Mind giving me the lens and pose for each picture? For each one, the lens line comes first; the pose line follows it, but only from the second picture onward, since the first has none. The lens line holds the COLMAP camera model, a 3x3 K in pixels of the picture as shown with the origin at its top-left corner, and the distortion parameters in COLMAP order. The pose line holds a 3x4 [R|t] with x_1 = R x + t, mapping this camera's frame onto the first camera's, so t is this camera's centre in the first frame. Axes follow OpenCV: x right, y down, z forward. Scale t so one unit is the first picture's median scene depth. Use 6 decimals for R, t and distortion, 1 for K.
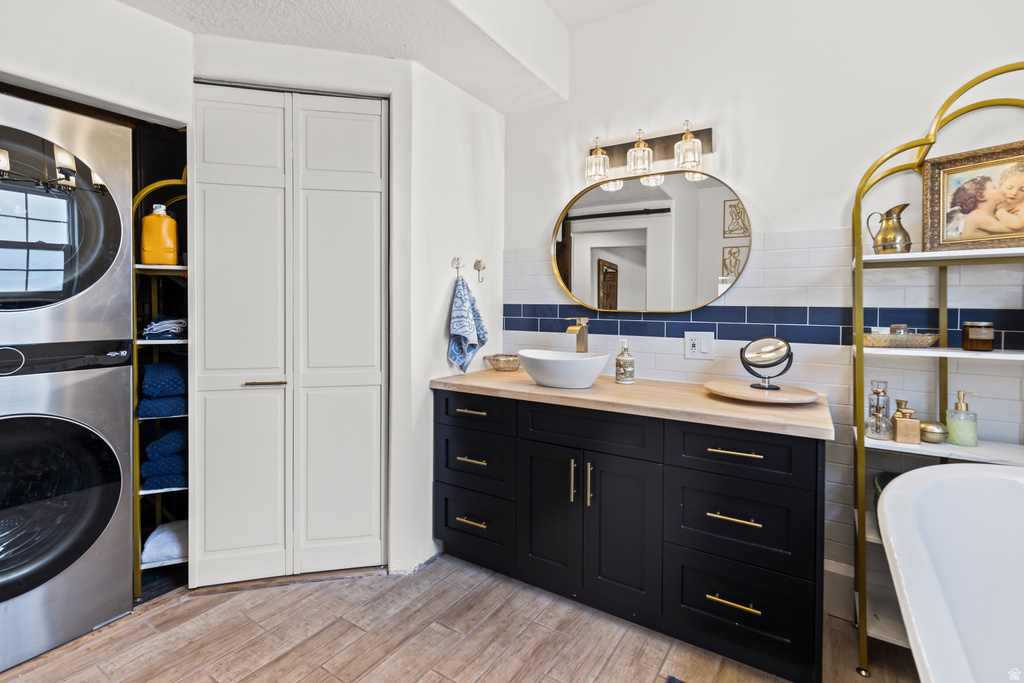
lens RADIAL K [[480.4, 0, 518.5], [0, 480.4, 307.9], [0, 0, 1]] dist [0.001462, -0.000082]
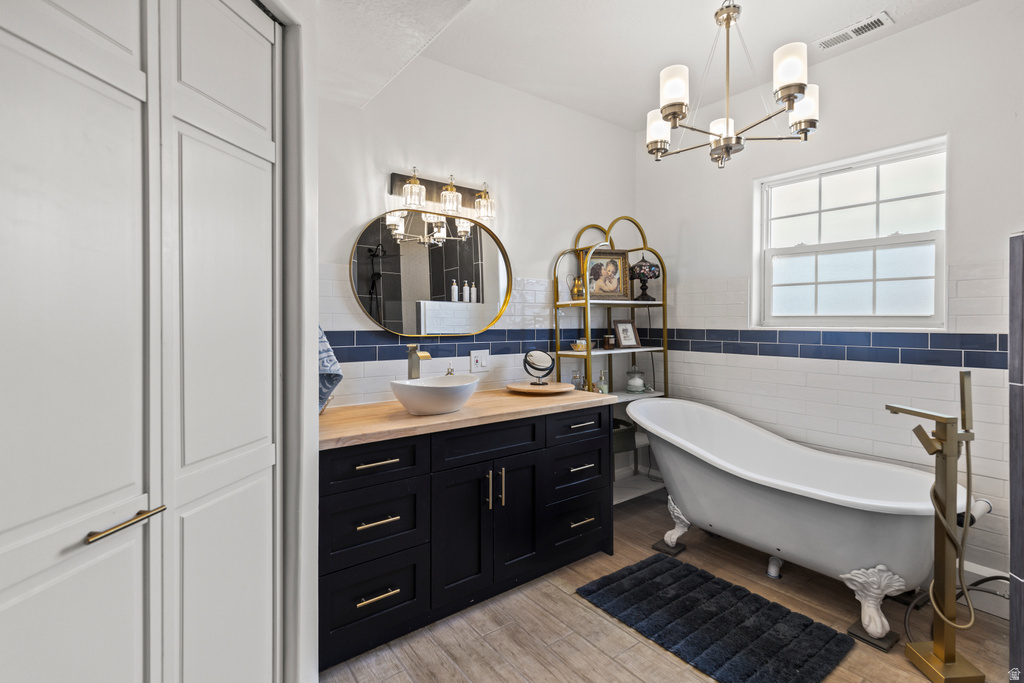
lens RADIAL K [[484.3, 0, 519.8], [0, 484.3, 321.4], [0, 0, 1]] dist [0.003690, -0.000015]
pose [[0.335458, -0.004948, 0.942042, -0.915298], [0.013853, 0.999904, 0.000319, -0.029190], [-0.941953, 0.012943, 0.335494, 0.552931]]
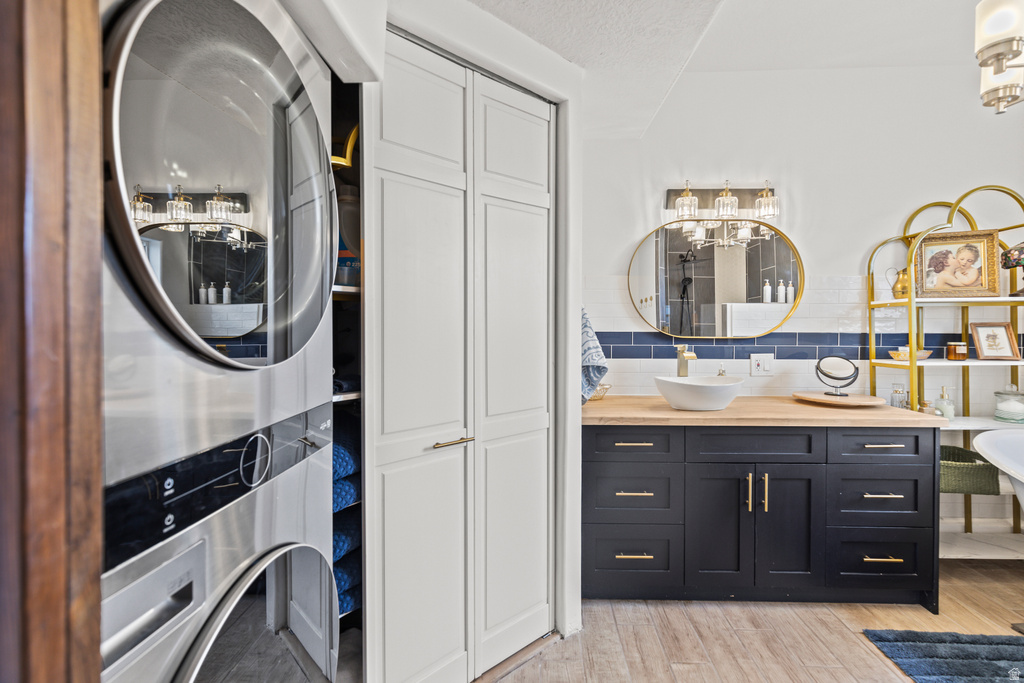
lens RADIAL K [[471.8, 0, 514.3], [0, 471.8, 329.8], [0, 0, 1]] dist [0.001532, -0.000174]
pose [[0.859292, -0.010835, 0.511371, -0.911666], [0.009348, 0.999941, 0.005478, -0.028293], [-0.511400, 0.000073, 0.859343, 0.337326]]
